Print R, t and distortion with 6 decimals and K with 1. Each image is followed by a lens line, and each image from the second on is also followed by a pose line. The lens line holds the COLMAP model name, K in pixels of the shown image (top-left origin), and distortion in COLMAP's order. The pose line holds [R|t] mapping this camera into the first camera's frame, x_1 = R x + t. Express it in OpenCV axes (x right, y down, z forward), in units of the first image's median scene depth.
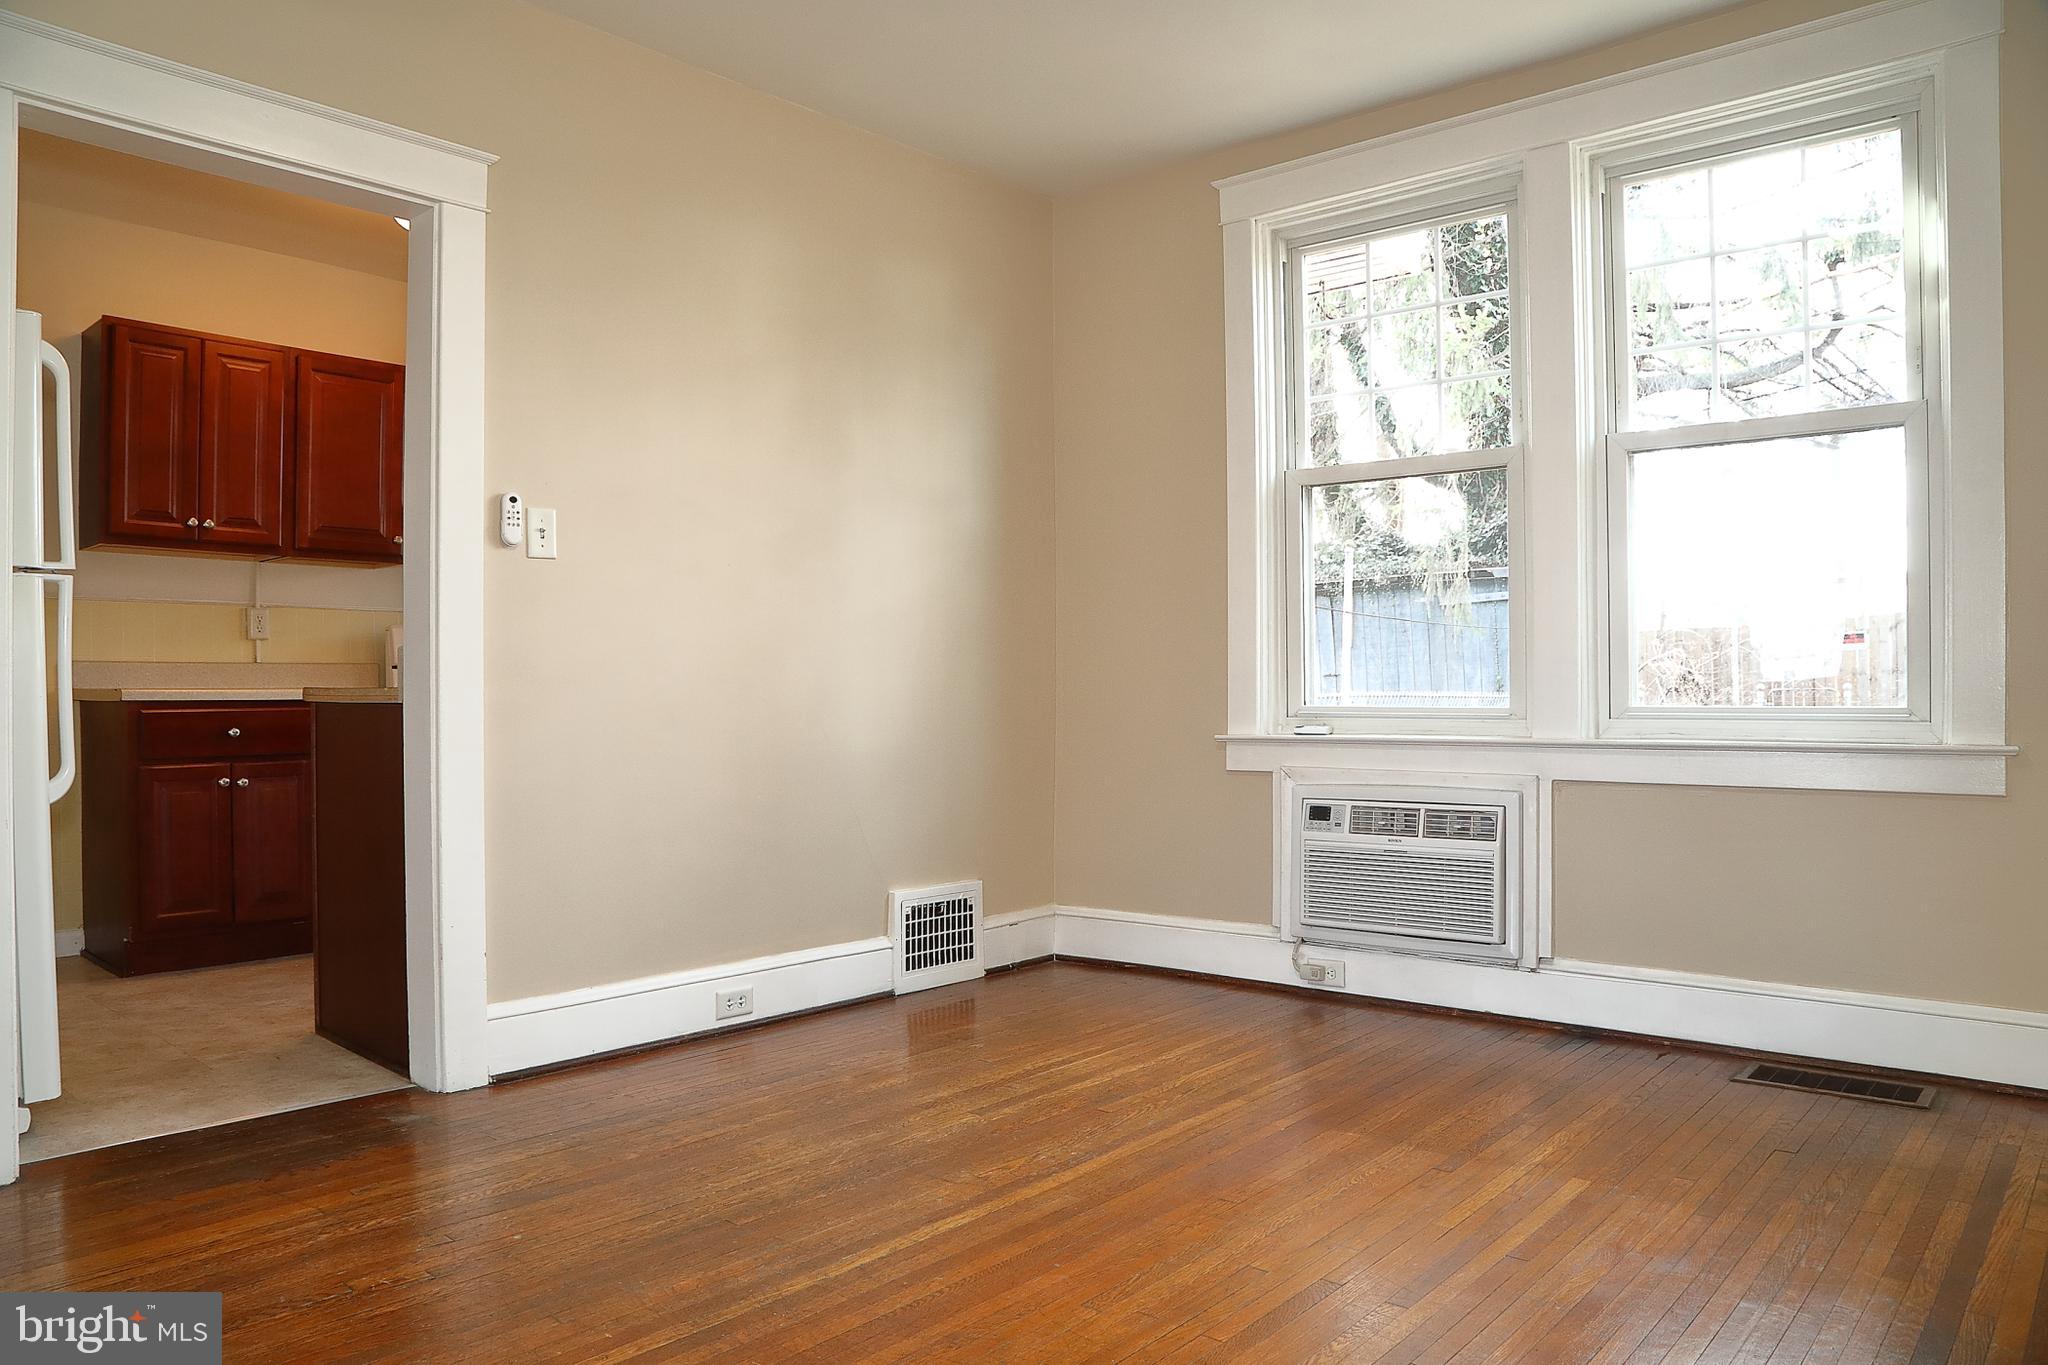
lens RADIAL K [[1401.9, 0, 1005.7], [0, 1401.9, 684.3], [0, 0, 1]] dist [-0.112766, 0.040730]
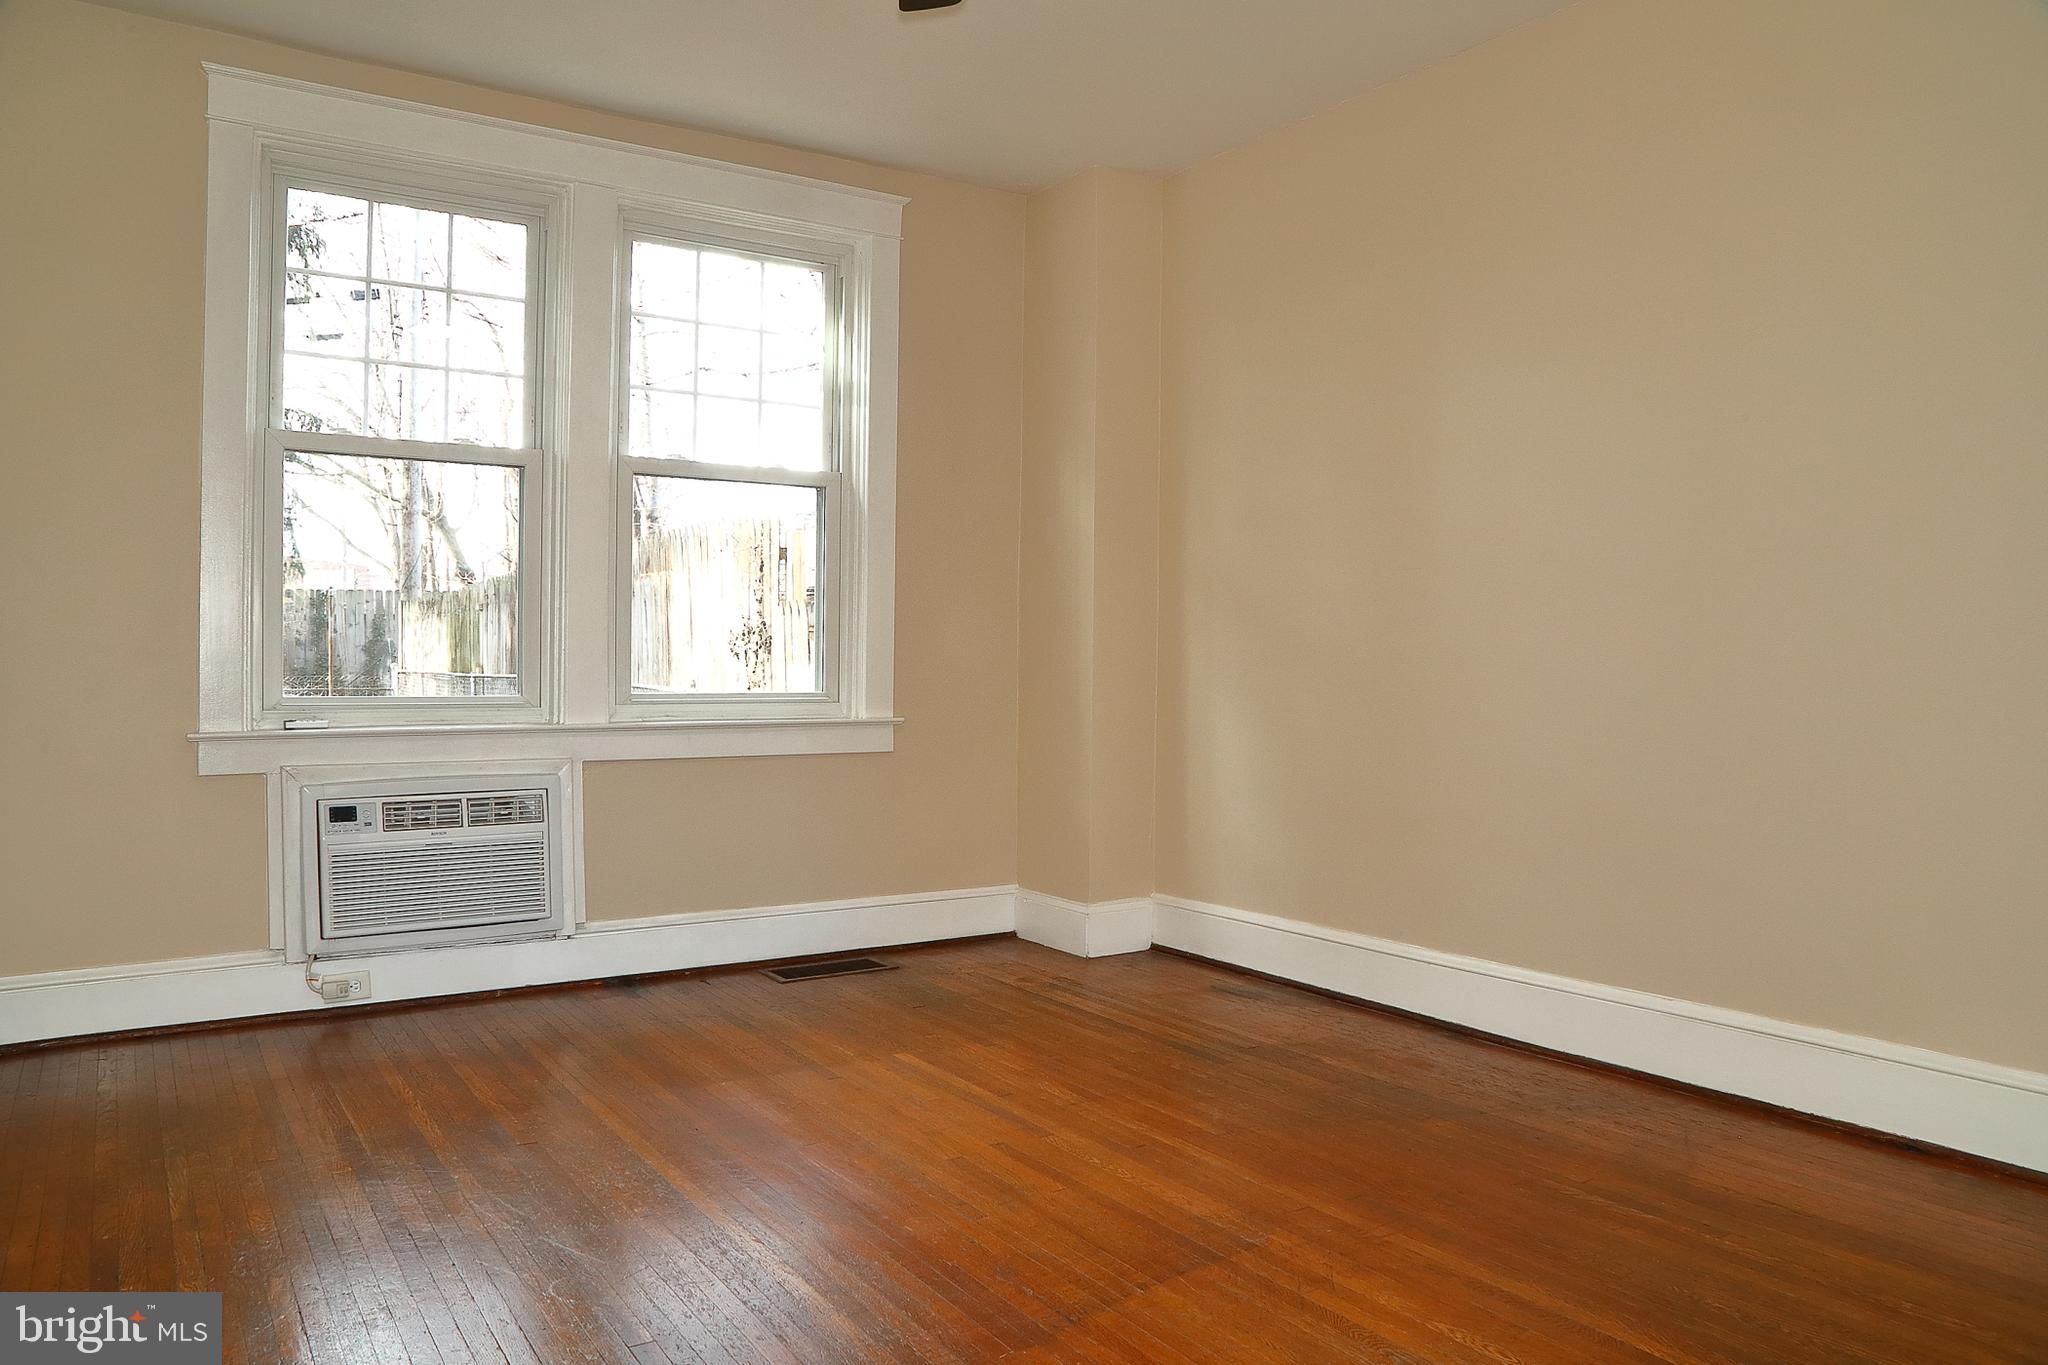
lens RADIAL K [[1428.6, 0, 1024.0], [0, 1428.6, 682.5], [0, 0, 1]] dist [-0.111915, 0.053728]
pose [[0.258200, -0.004226, 0.966082, -0.605279], [-0.008835, 0.999938, 0.006735, -0.004520], [-0.966051, -0.010275, 0.258147, 0.367942]]
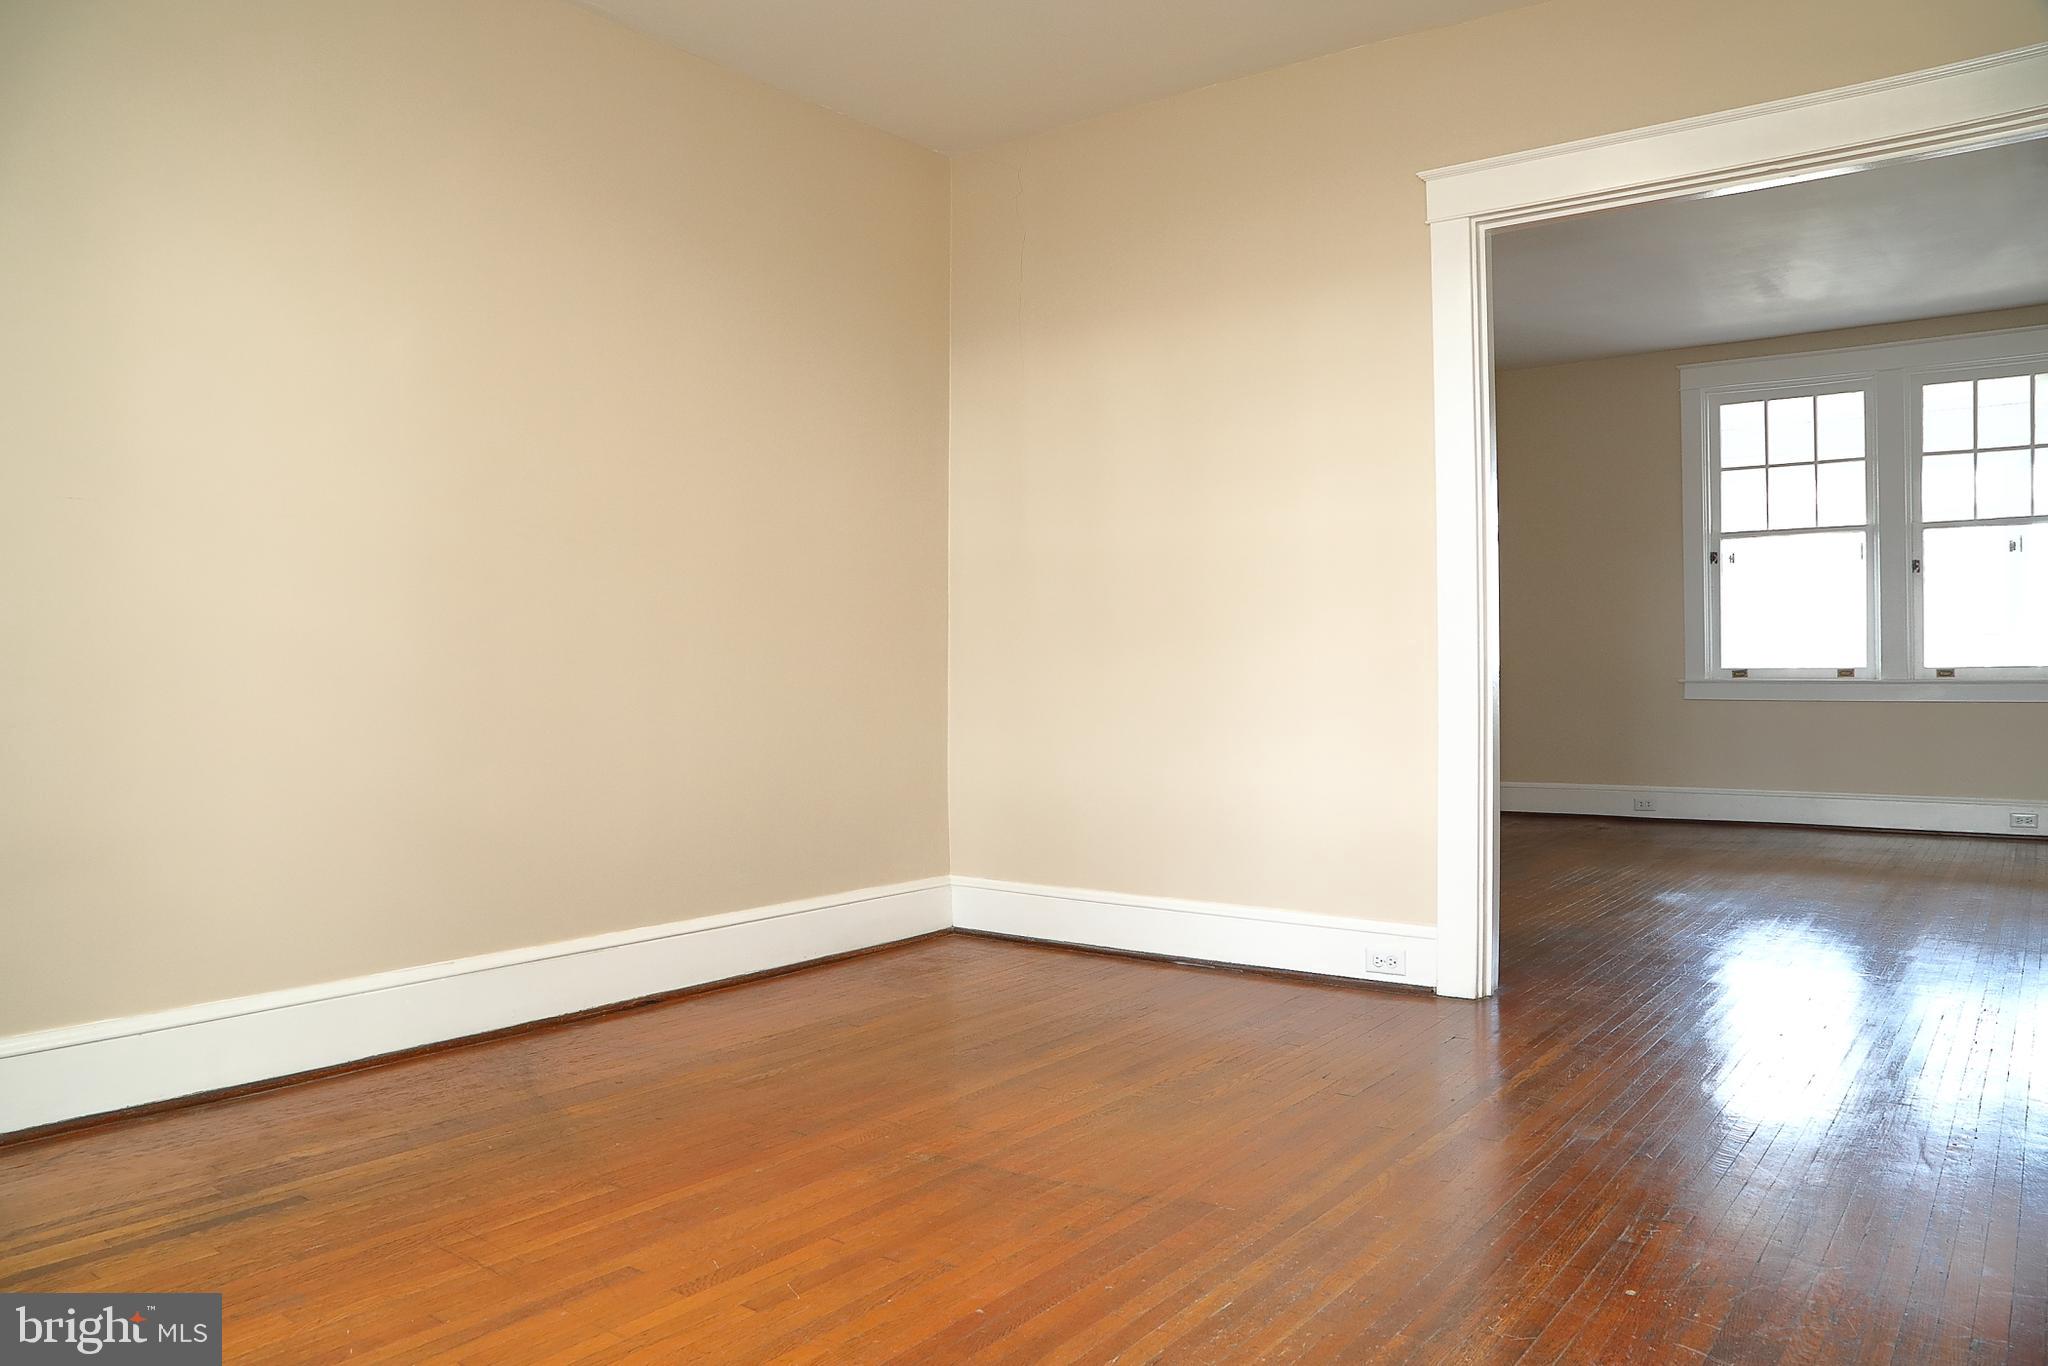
lens RADIAL K [[1386.5, 0, 1024.0], [0, 1386.5, 683.0], [0, 0, 1]] dist [-0.108814, 0.048695]
pose [[-0.997301, 0.014032, -0.072074, 0.039332], [0.013800, 0.999898, 0.003709, 0.016820], [0.072119, 0.002704, -0.997392, 1.112681]]
